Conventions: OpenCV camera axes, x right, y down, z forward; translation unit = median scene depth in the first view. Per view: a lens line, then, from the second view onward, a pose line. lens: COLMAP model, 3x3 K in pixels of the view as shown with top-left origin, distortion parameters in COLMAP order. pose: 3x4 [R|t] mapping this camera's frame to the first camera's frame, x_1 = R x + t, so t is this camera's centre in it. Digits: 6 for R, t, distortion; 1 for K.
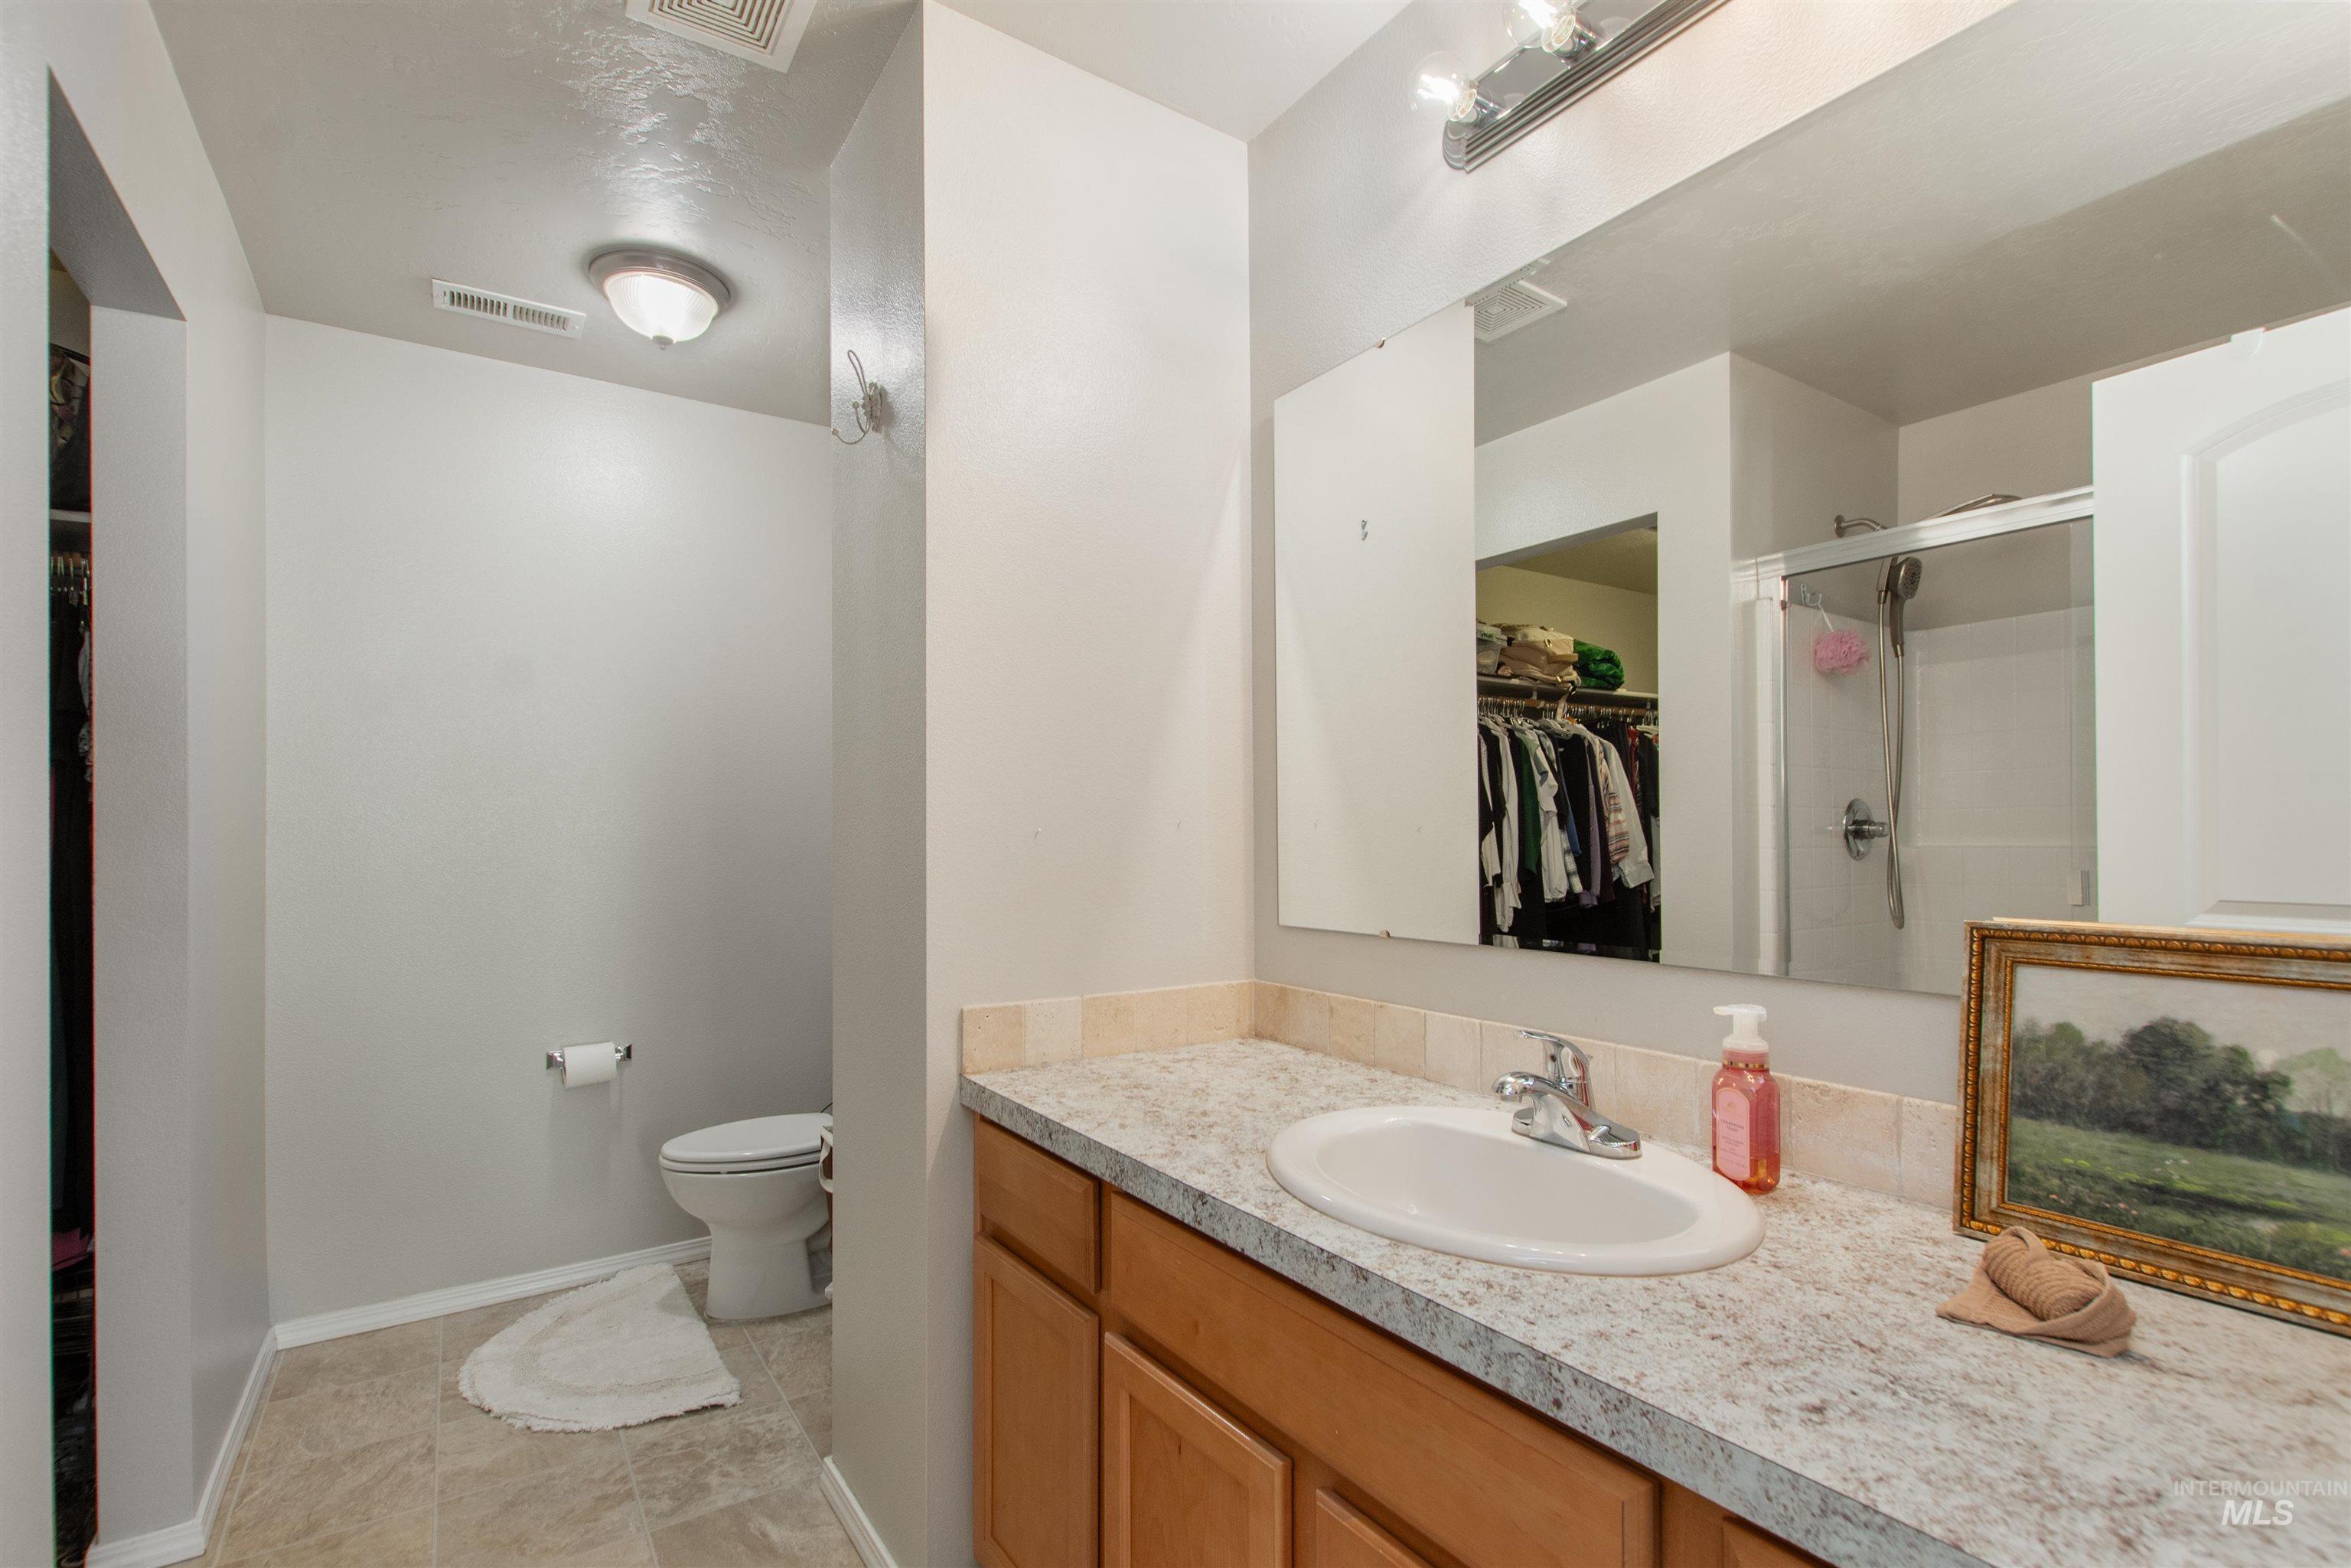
lens RADIAL K [[1071.3, 0, 1189.6], [0, 1071.3, 836.9], [0, 0, 1]] dist [0.010582, -0.005947]
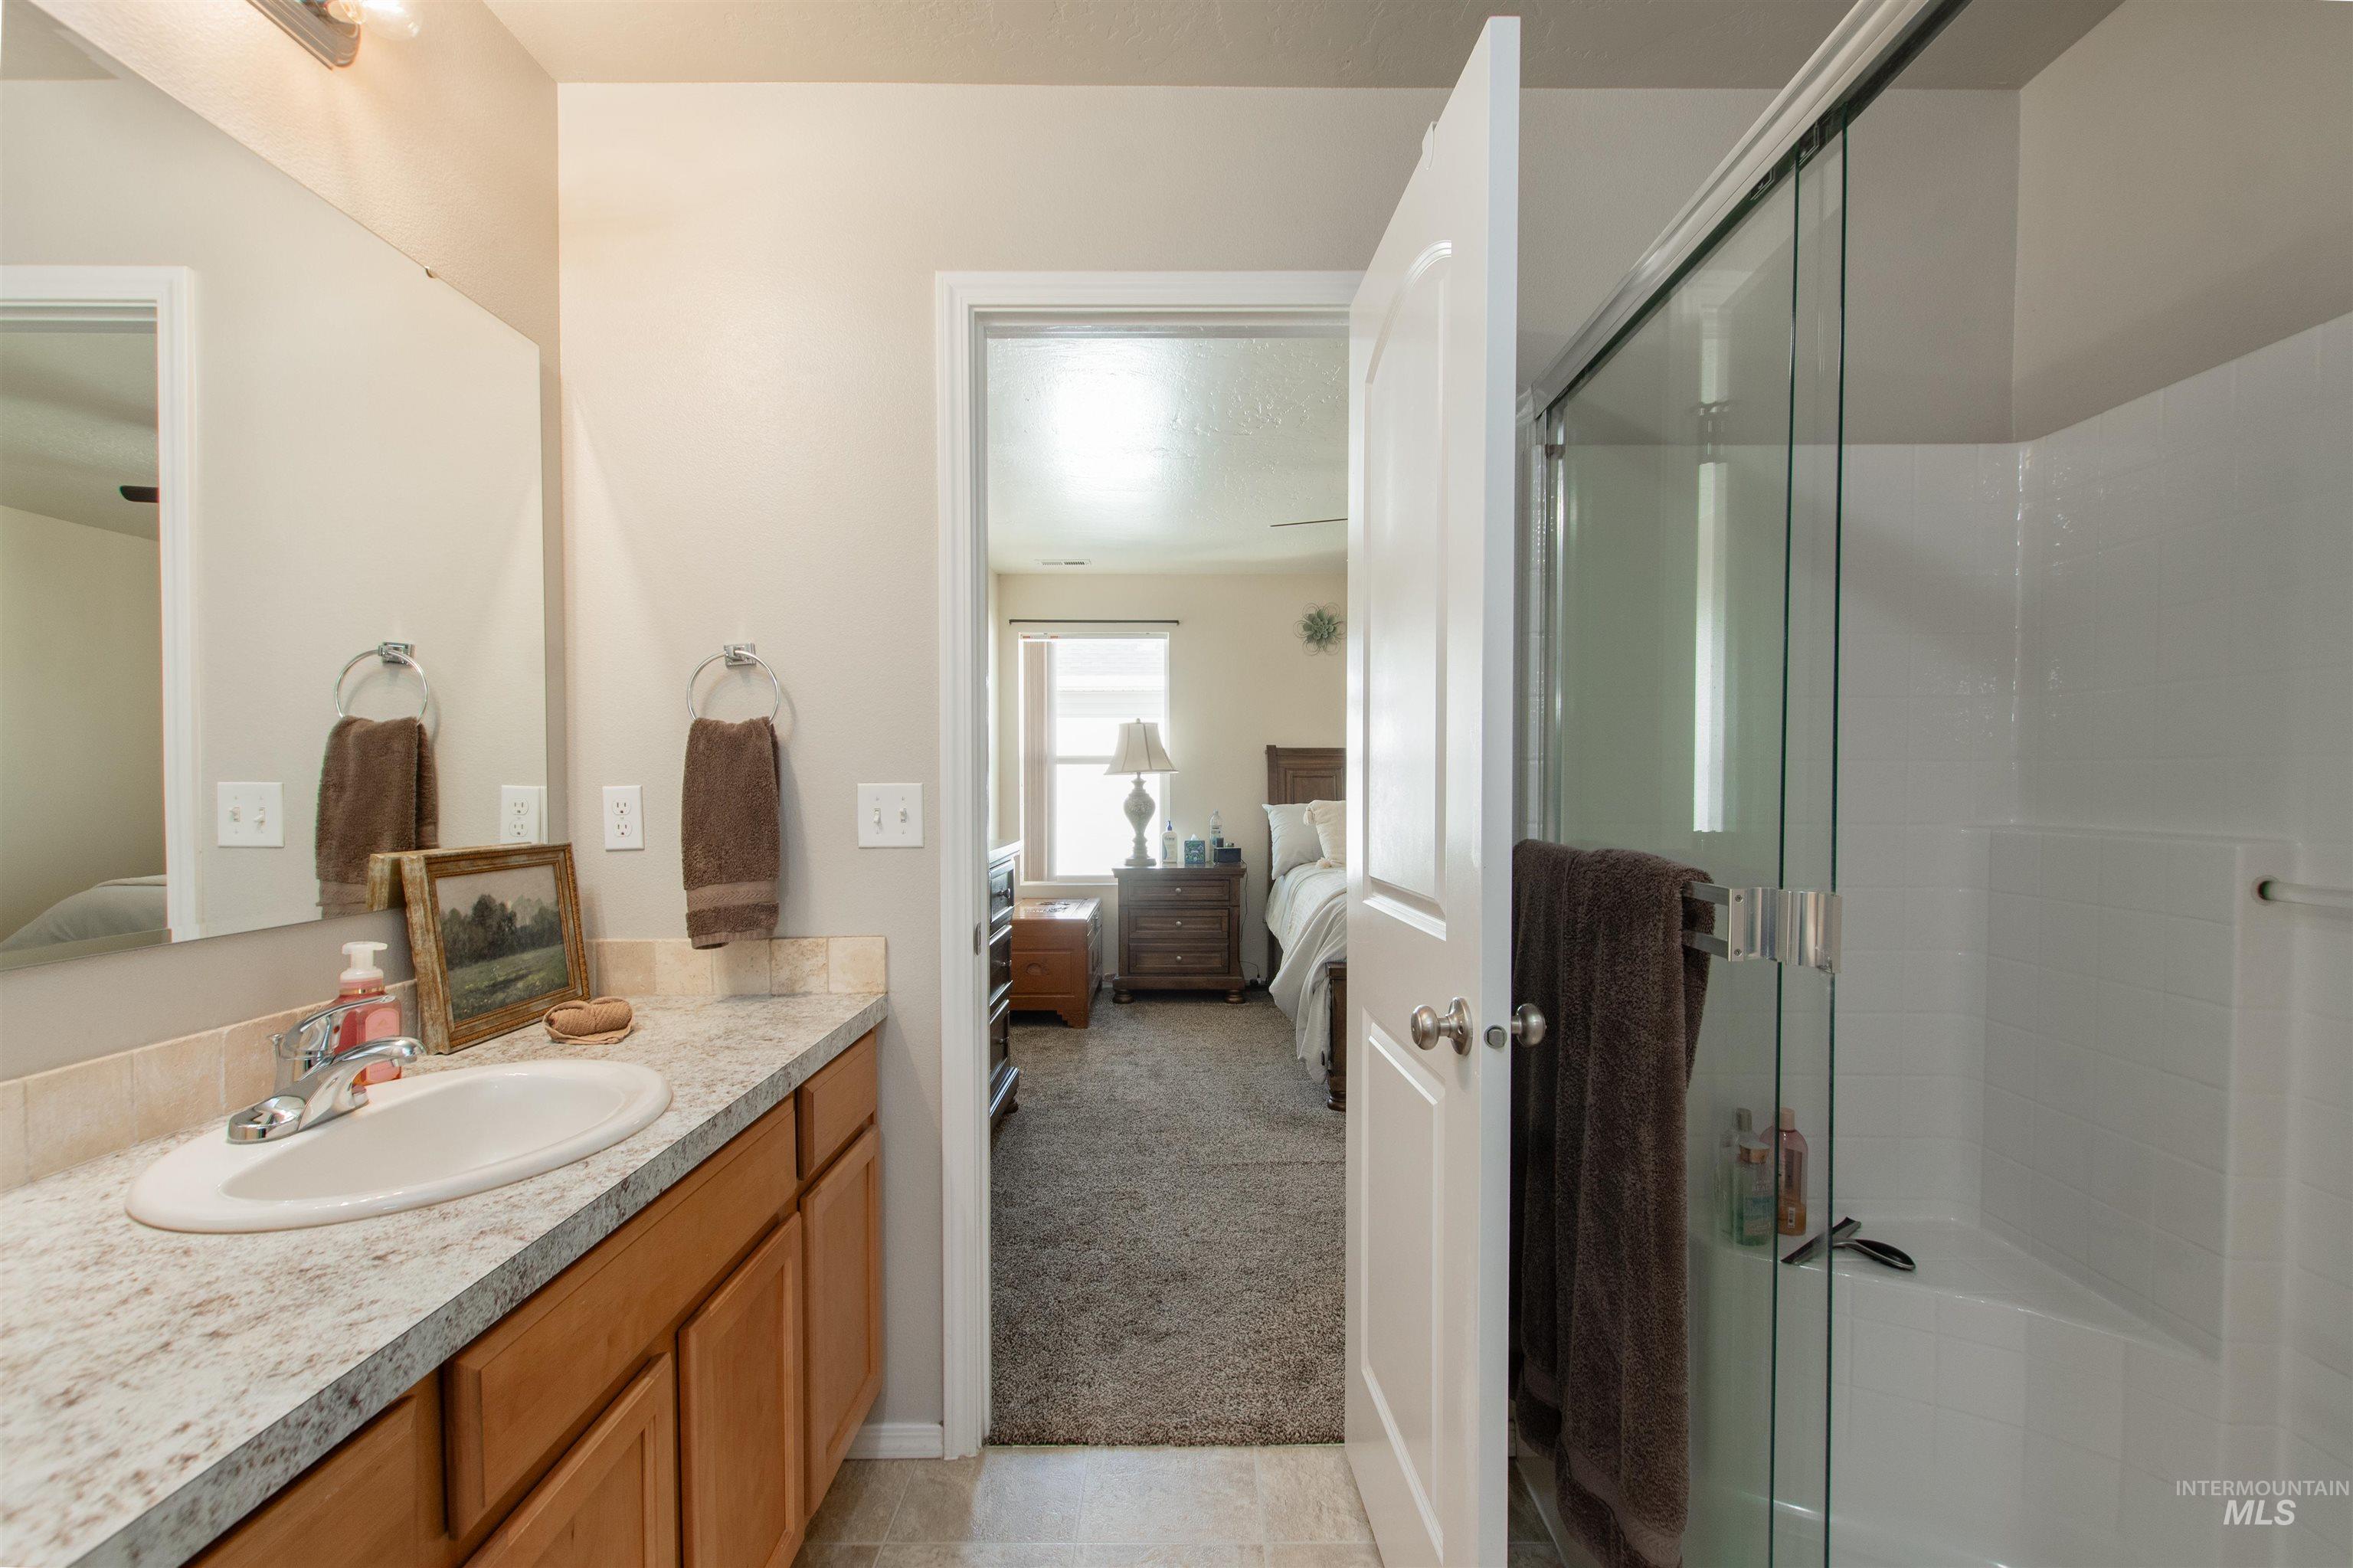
lens RADIAL K [[1072.3, 0, 1194.2], [0, 1072.3, 797.7], [0, 0, 1]] dist [0.010582, -0.005947]
pose [[-0.830415, -0.005300, 0.557120, -0.901721], [0.000649, 0.999945, 0.010480, -0.014724], [-0.557145, 0.009064, -0.830366, 1.455200]]
